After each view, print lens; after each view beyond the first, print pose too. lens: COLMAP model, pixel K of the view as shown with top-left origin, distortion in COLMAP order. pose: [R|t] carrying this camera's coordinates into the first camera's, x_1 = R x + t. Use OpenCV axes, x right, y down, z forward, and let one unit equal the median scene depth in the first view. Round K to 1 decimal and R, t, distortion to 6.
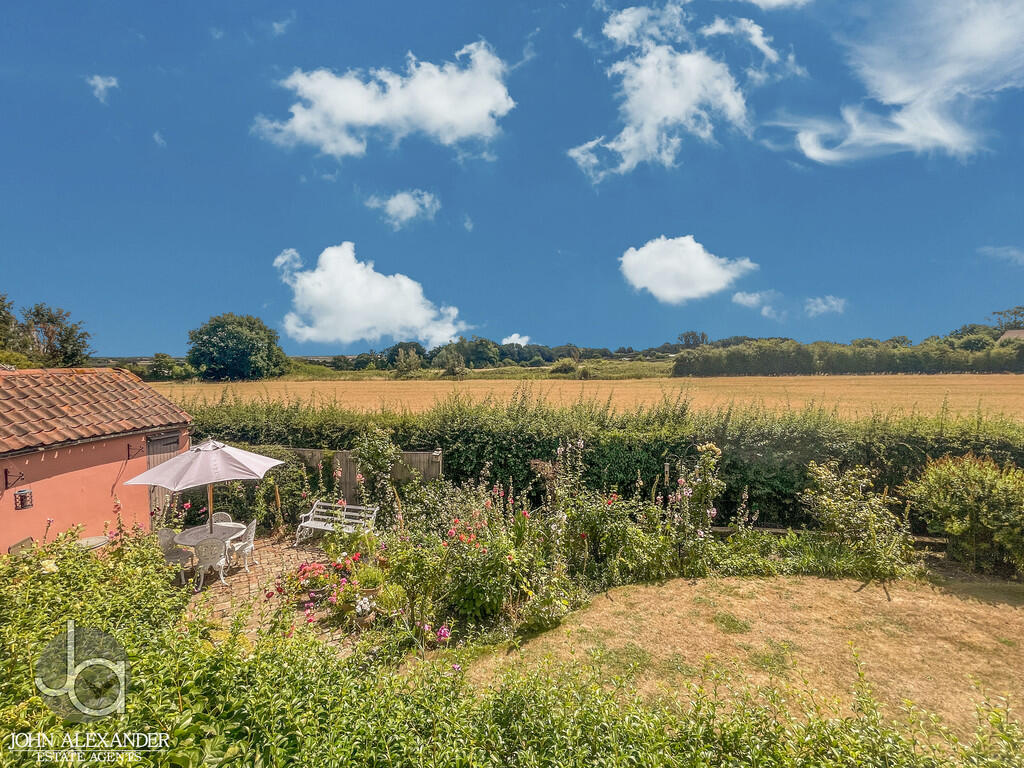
lens RADIAL K [[491.3, 0, 521.5], [0, 491.3, 382.0], [0, 0, 1]] dist [-0.001291, 0.000375]
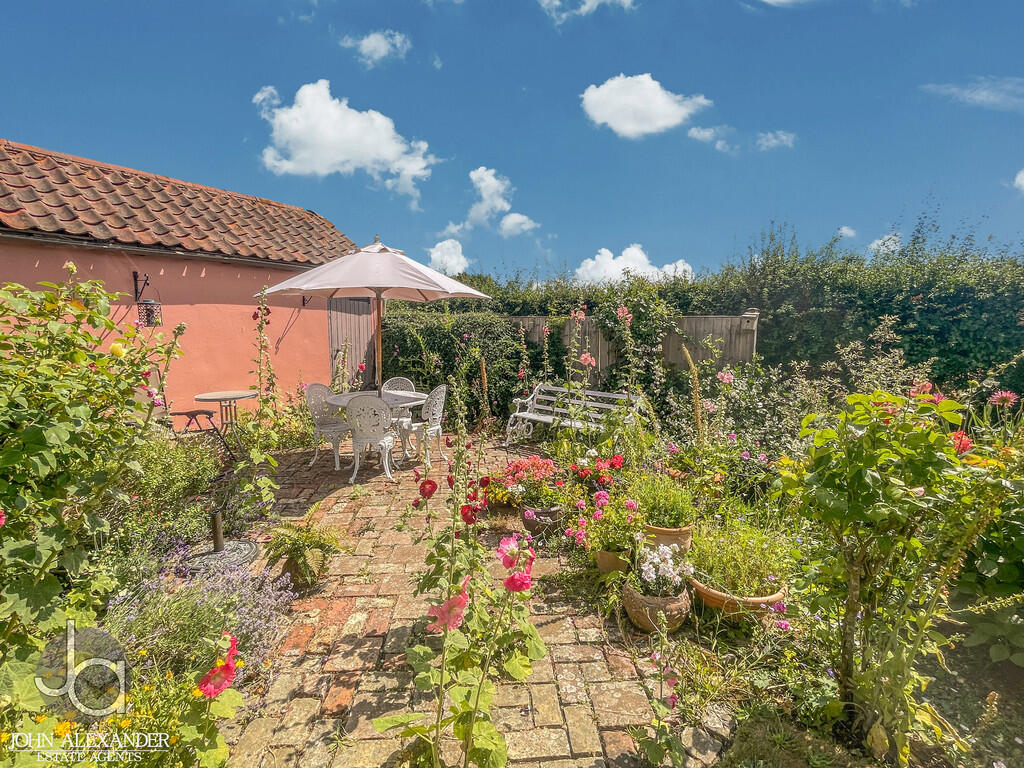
lens RADIAL K [[491.3, 0, 510.2], [0, 491.3, 382.3], [0, 0, 1]] dist [-0.001291, 0.000375]
pose [[0.900313, 0.045903, -0.432816, -0.215986], [-0.022336, 0.997985, 0.059382, 0.240937], [0.434669, -0.043796, 0.899525, 0.507047]]
